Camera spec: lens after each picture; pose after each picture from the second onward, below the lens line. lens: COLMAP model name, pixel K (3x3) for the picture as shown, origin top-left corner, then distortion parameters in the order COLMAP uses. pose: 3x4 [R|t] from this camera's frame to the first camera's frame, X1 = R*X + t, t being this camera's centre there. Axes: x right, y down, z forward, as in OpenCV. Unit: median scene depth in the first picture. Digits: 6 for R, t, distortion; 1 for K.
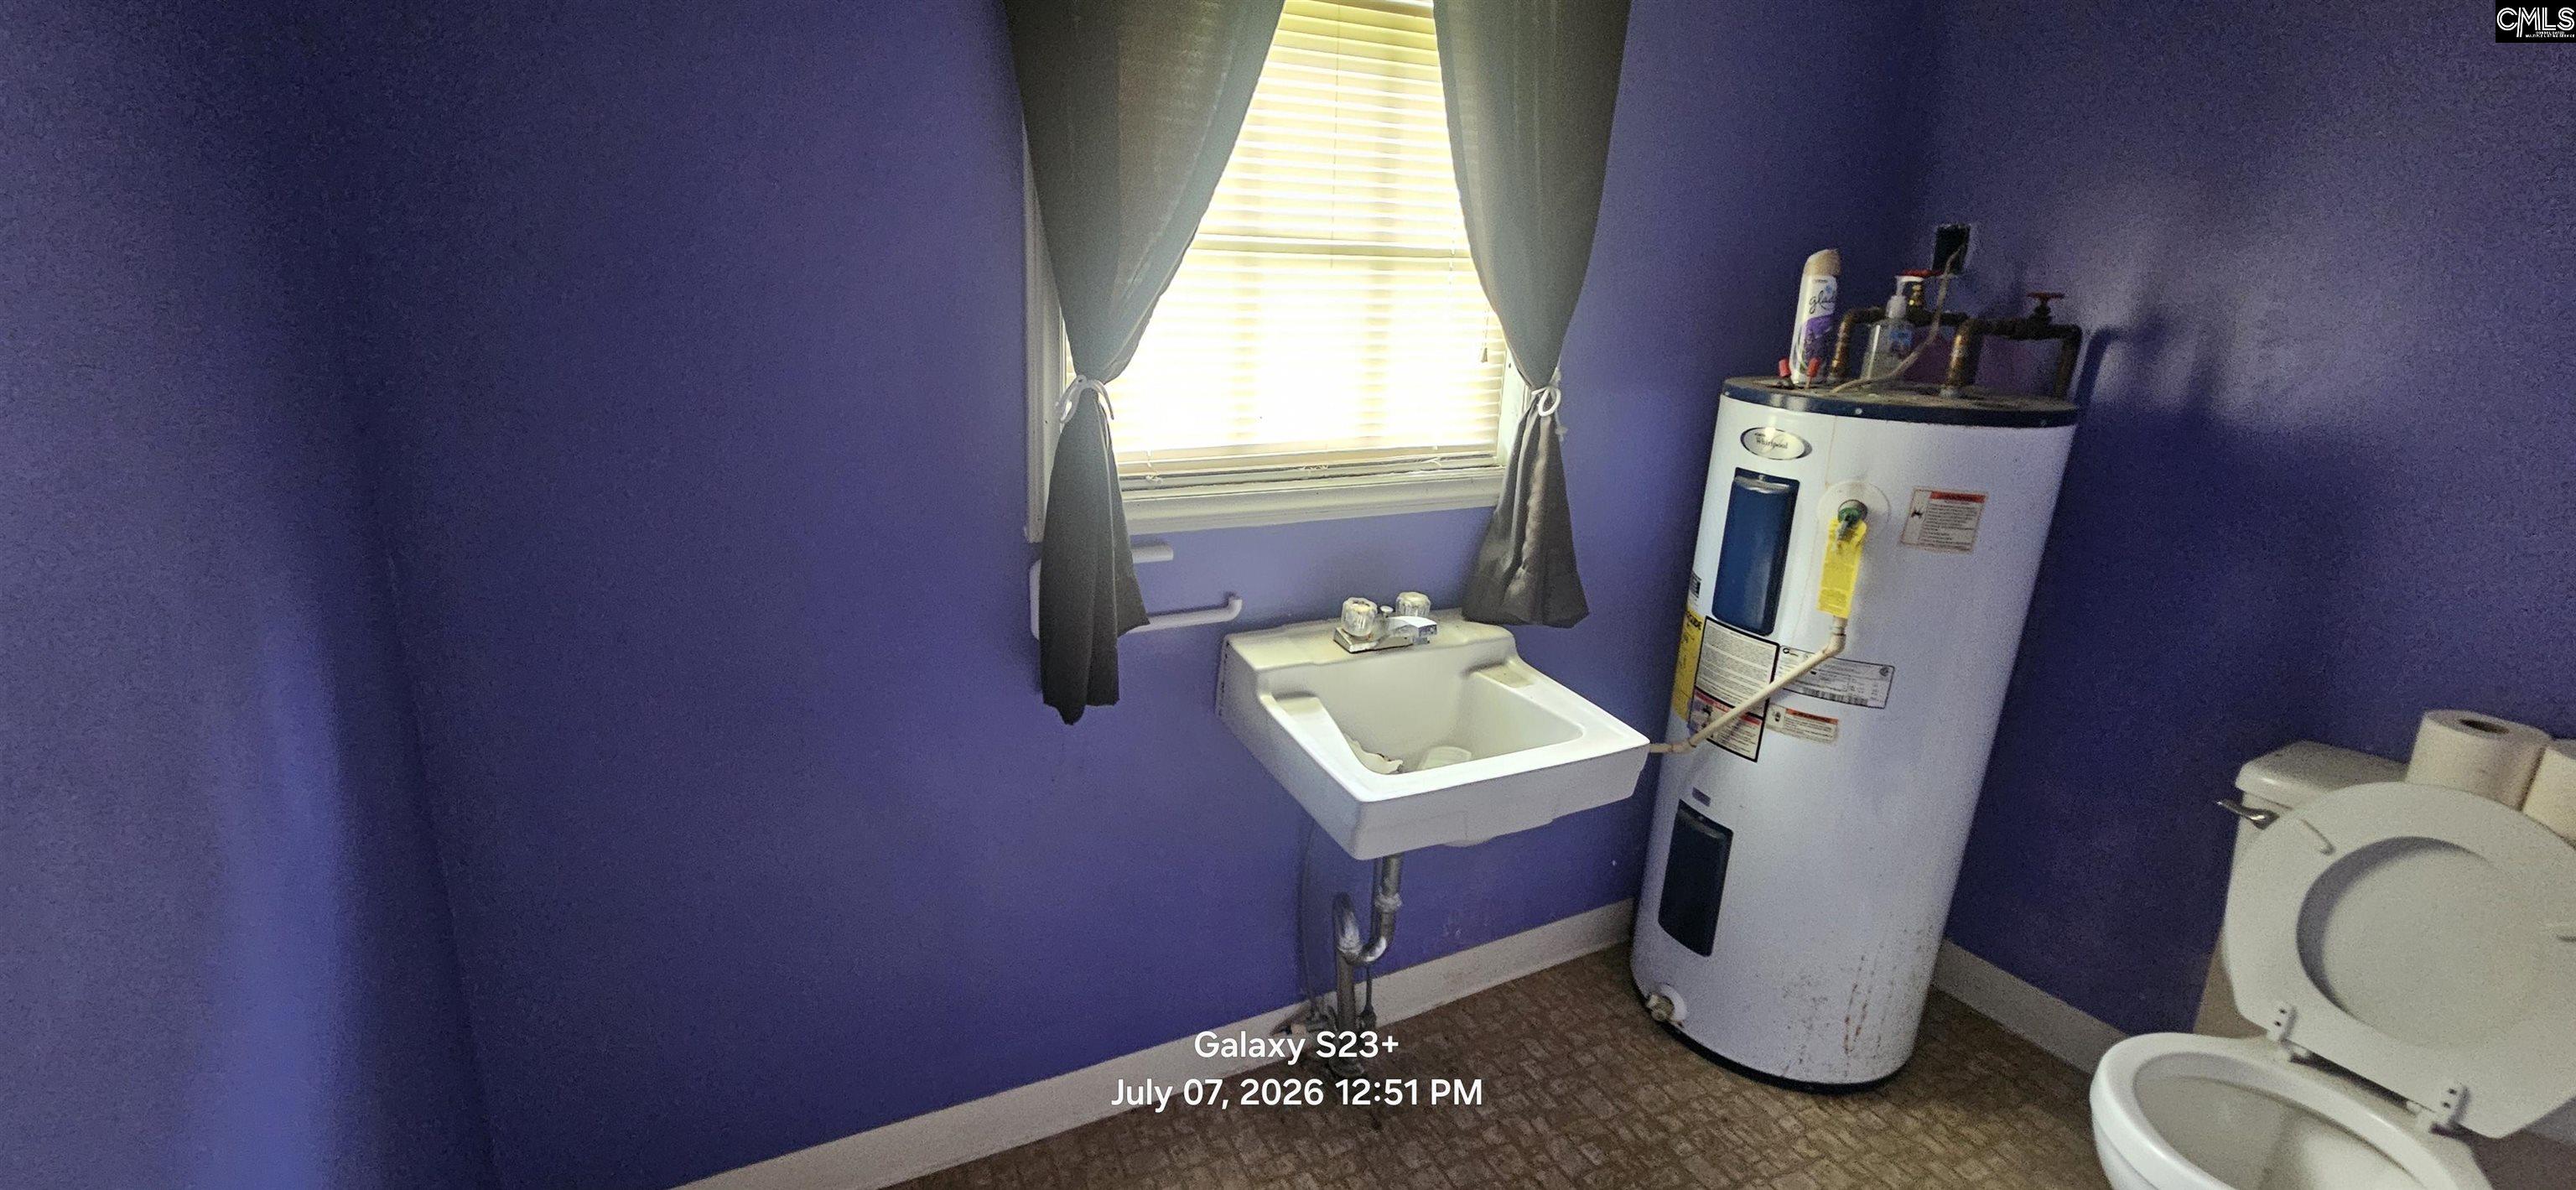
lens RADIAL K [[1053.9, 0, 1284.7], [0, 1053.9, 599.8], [0, 0, 1]] dist [-0.001633, 0.002997]
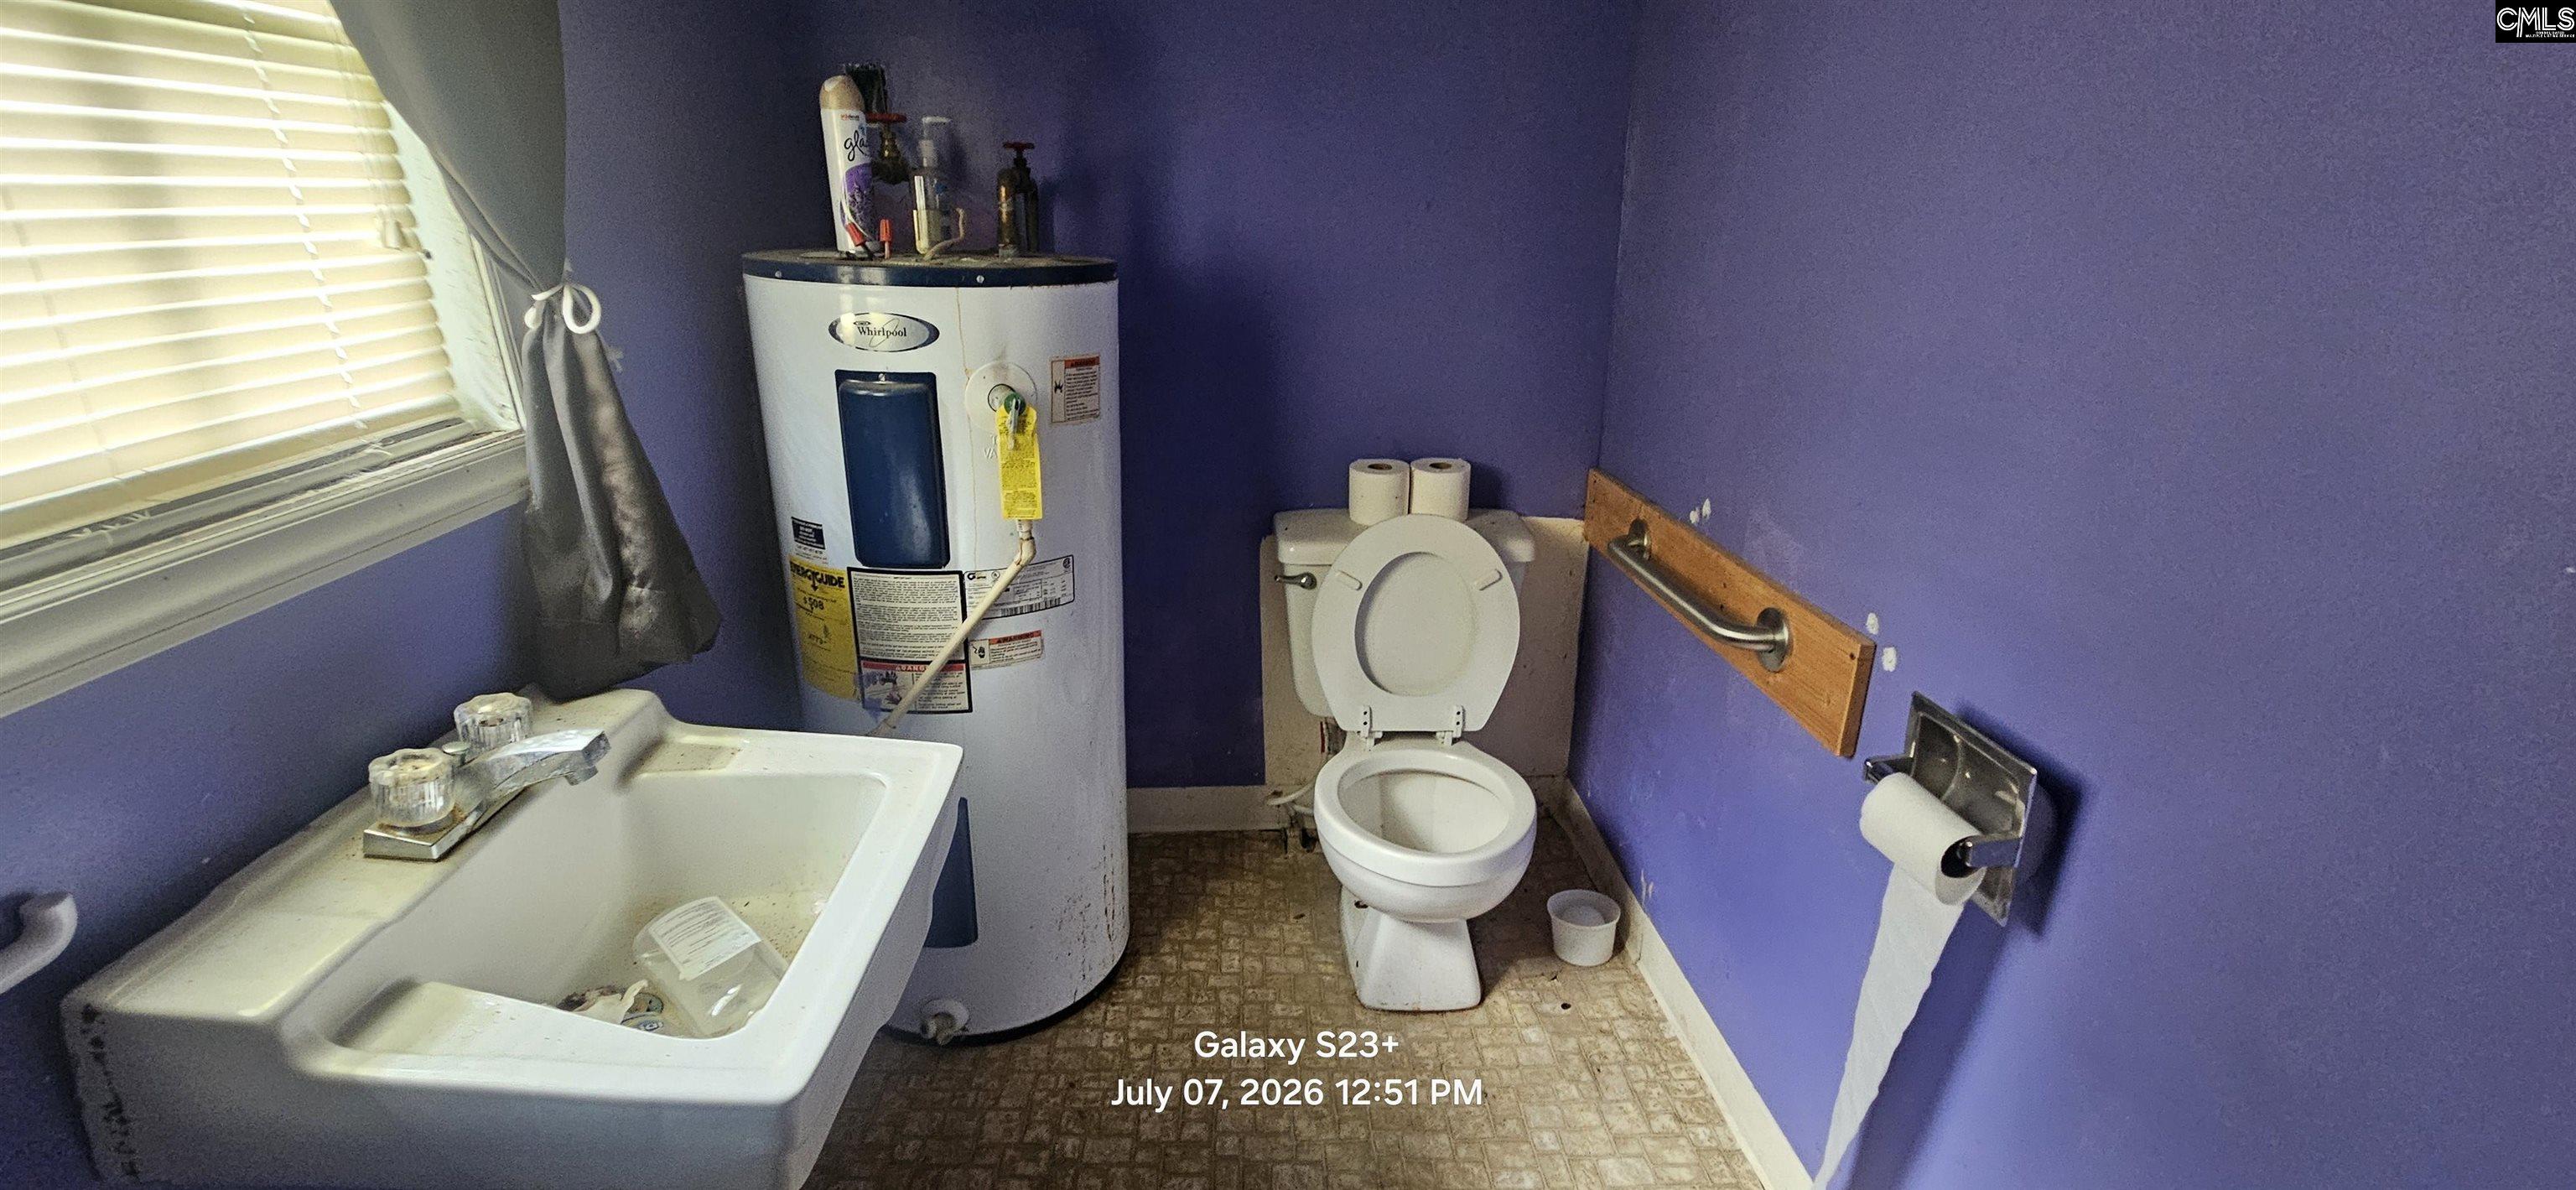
lens RADIAL K [[1053.9, 0, 1284.7], [0, 1053.9, 599.8], [0, 0, 1]] dist [-0.001633, 0.002997]
pose [[0.432784, -0.337596, 0.835899, -0.125738], [0.253763, 0.935361, 0.246381, -0.077828], [-0.865044, 0.105490, 0.490479, 0.371211]]
